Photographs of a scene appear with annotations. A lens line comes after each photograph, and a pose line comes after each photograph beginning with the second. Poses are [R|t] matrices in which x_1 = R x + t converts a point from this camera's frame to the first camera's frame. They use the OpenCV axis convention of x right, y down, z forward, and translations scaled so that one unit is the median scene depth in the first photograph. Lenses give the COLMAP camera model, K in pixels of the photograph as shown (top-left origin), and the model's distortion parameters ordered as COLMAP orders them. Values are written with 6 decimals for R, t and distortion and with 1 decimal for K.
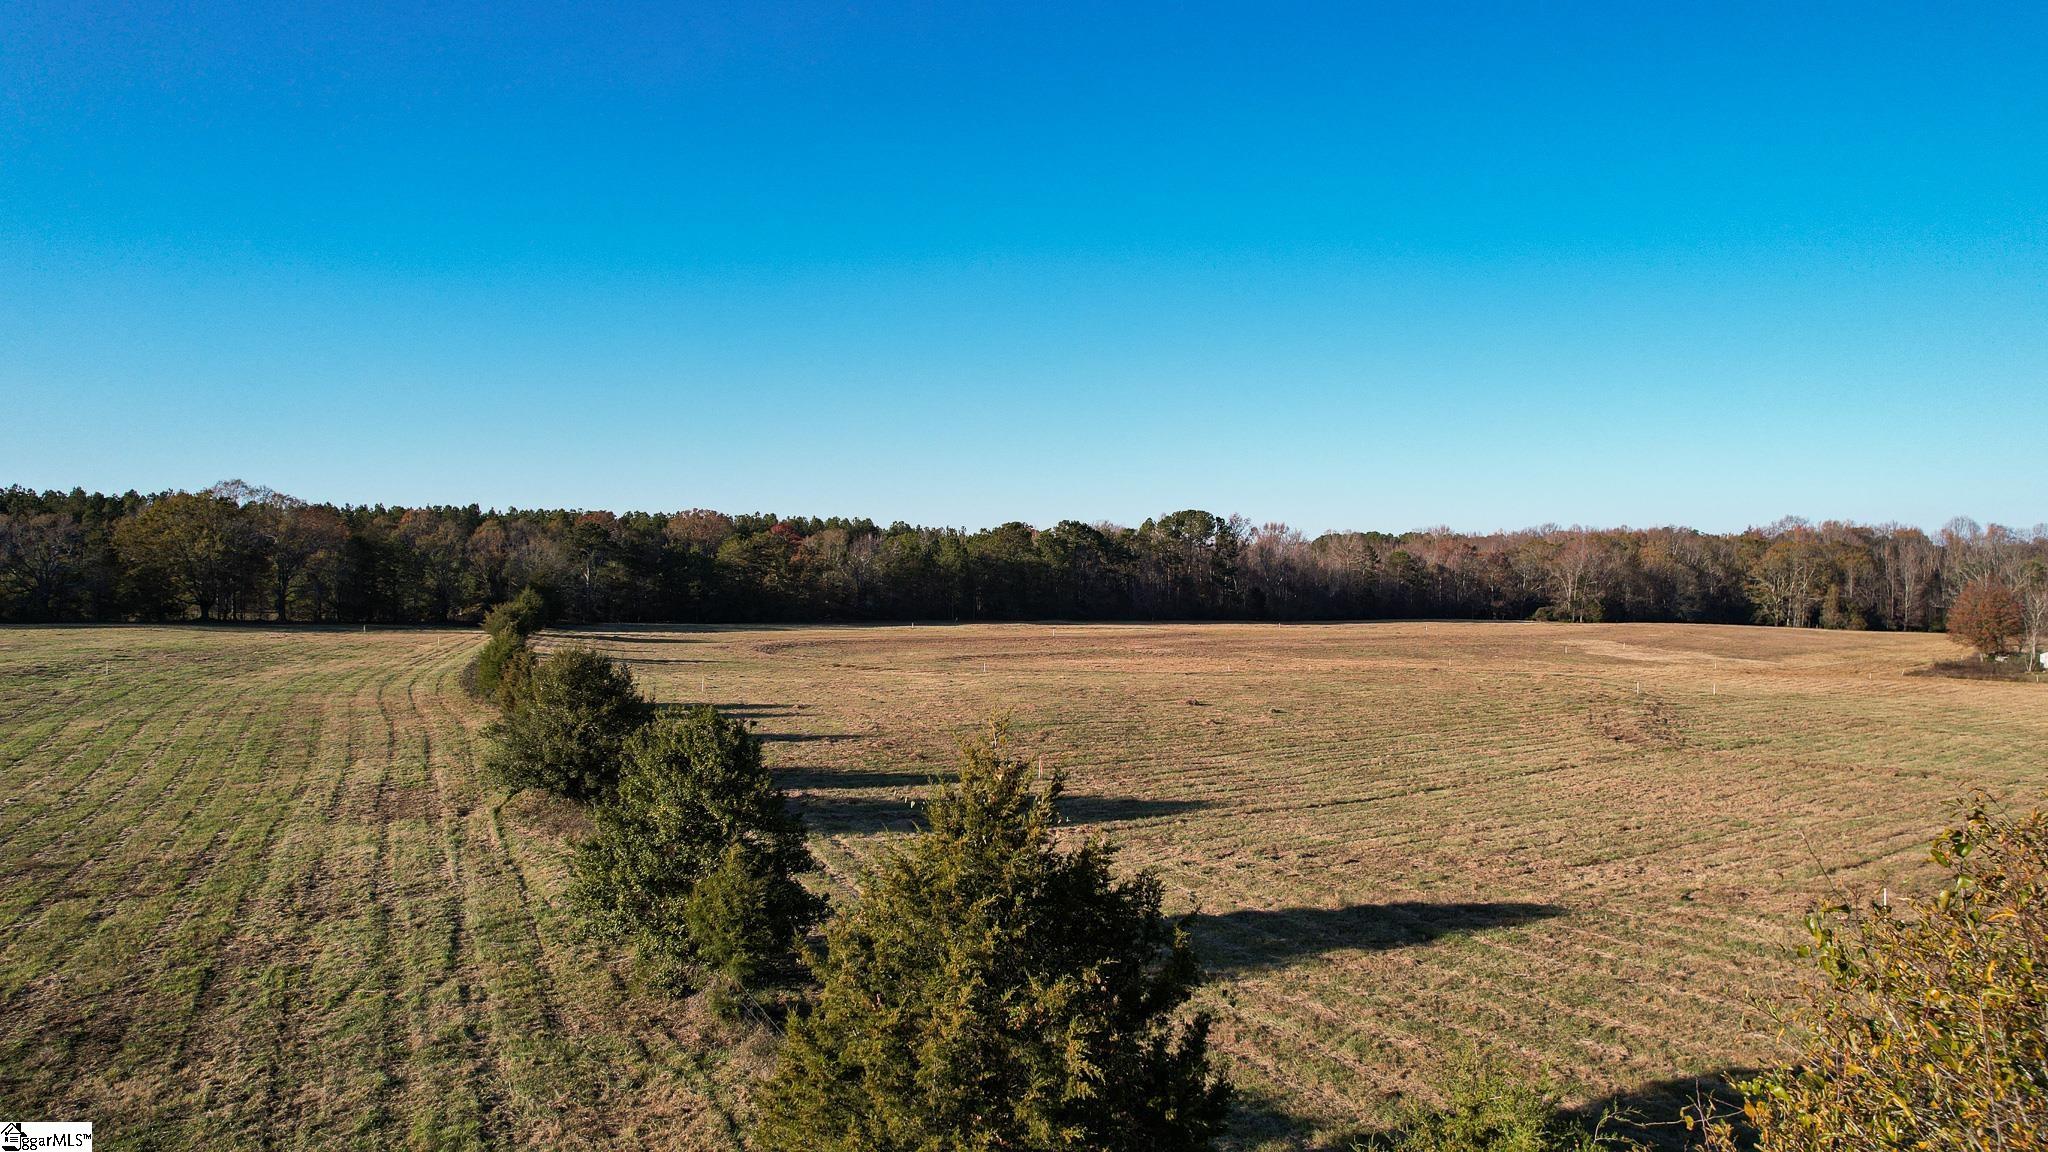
lens RADIAL K [[1302.5, 0, 1028.9], [0, 1302.5, 586.4], [0, 0, 1]] dist [-0.084346, 0.078133]
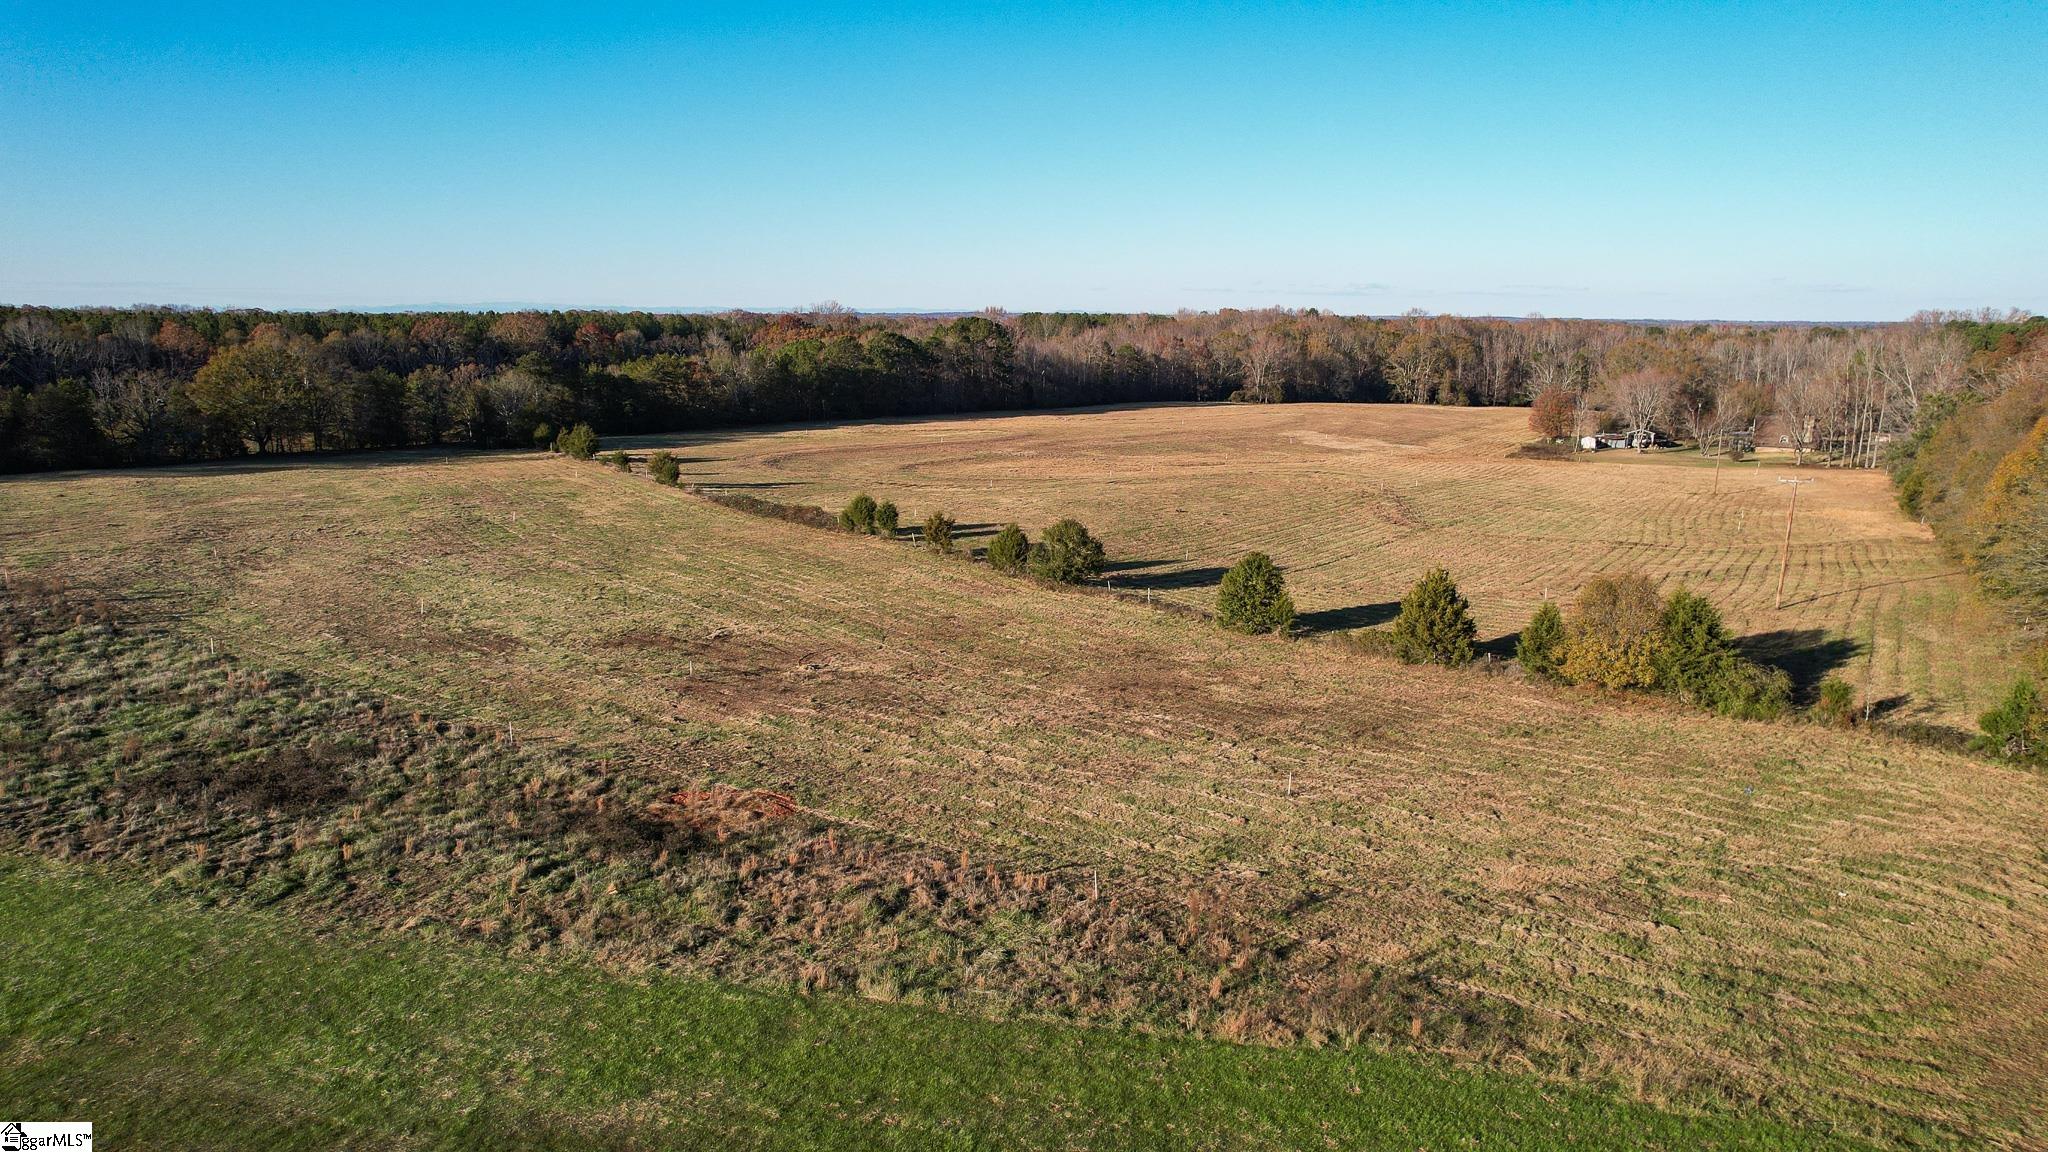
lens RADIAL K [[1306.5, 0, 1029.9], [0, 1306.5, 587.6], [0, 0, 1]] dist [-0.089100, 0.086326]
pose [[0.963078, -0.052095, 0.264136, -0.125168], [0.001443, 0.982085, 0.188434, -0.032734], [-0.269220, -0.181095, 0.945899, -0.150359]]
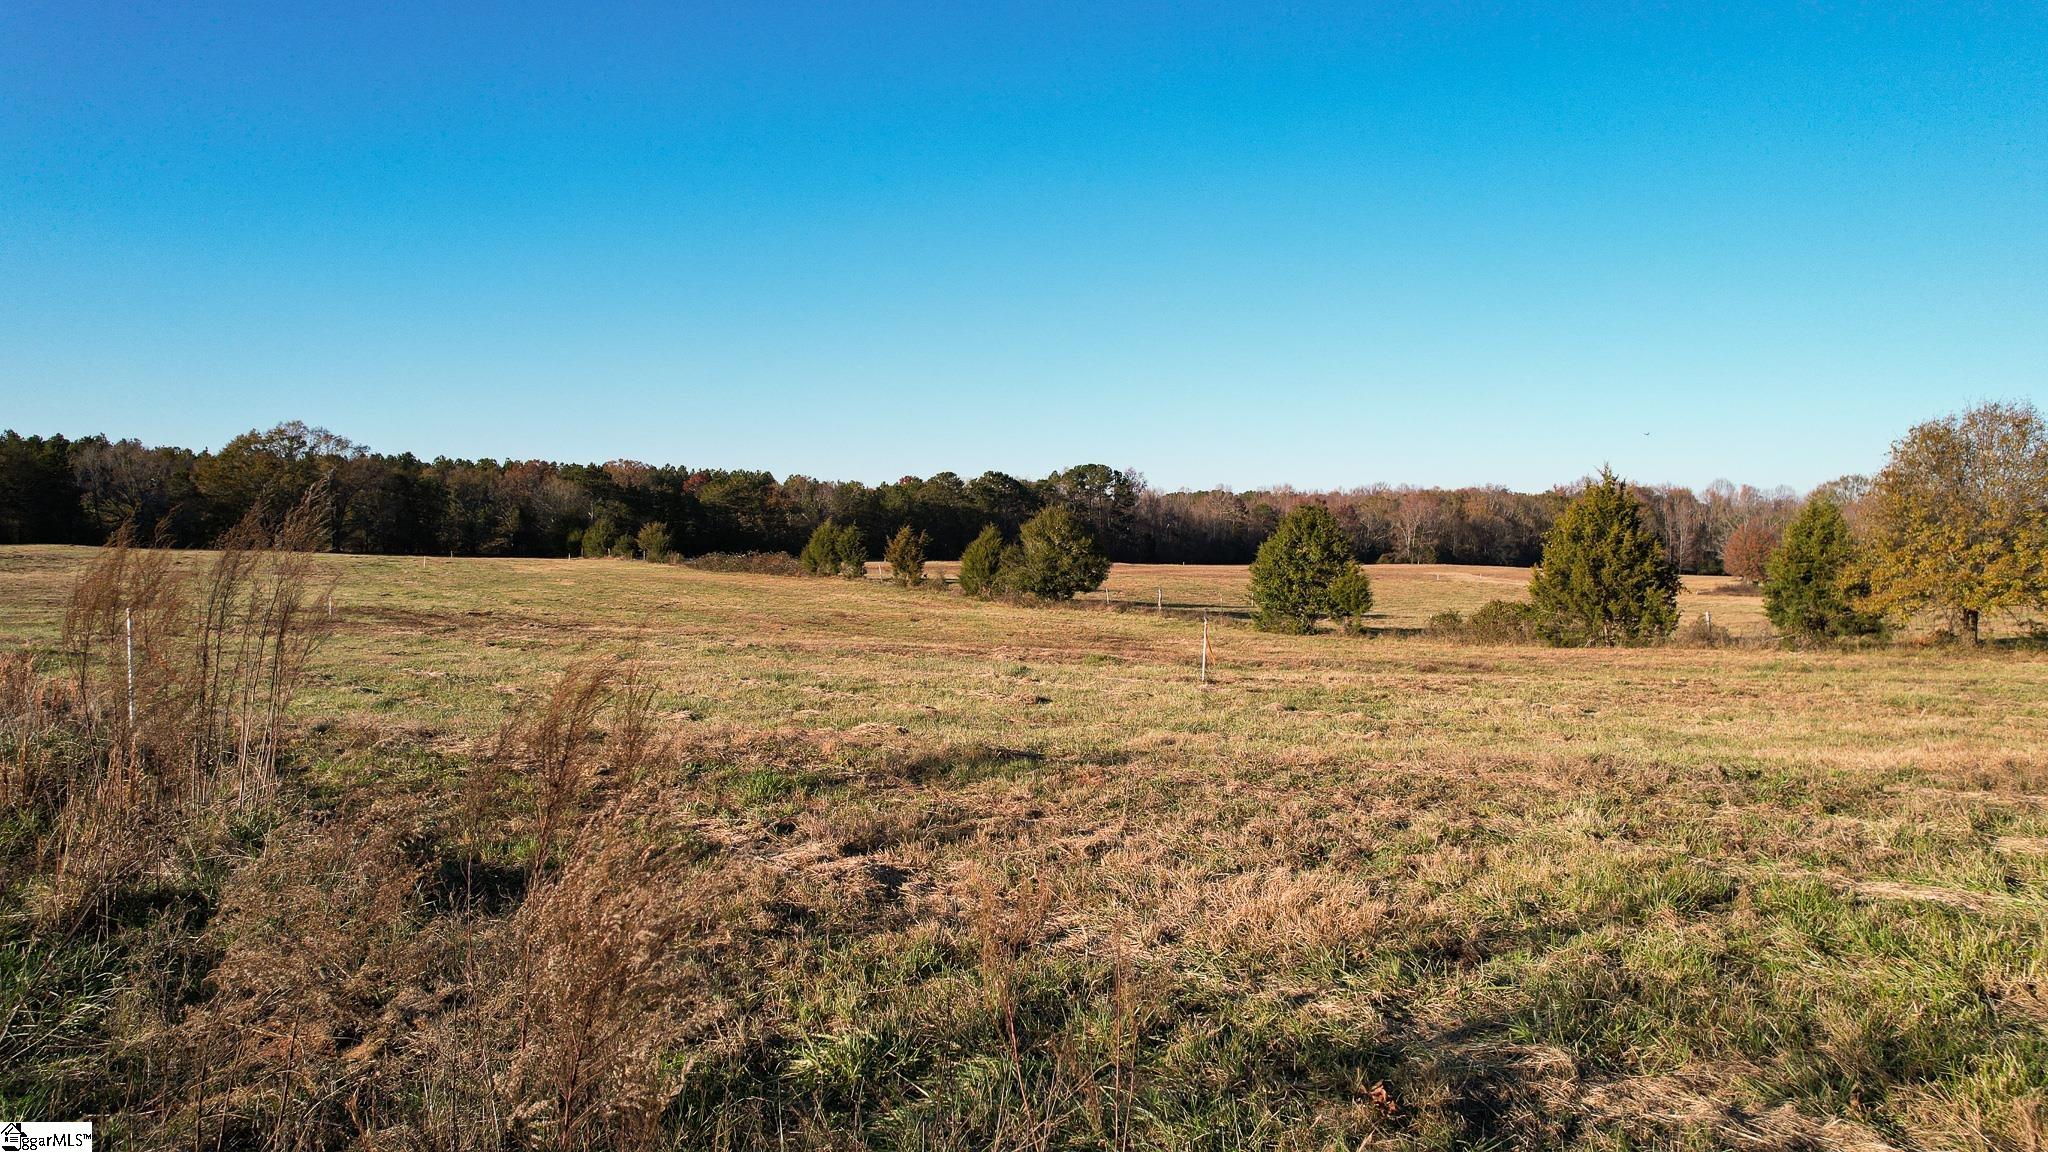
lens RADIAL K [[1297.8, 0, 1025.6], [0, 1297.8, 585.0], [0, 0, 1]] dist [-0.051224, 0.000261]
pose [[0.989966, -0.006431, 0.141160, -0.072733], [0.002951, 0.999687, 0.024845, 0.014075], [-0.141276, -0.024179, 0.989675, -0.077741]]
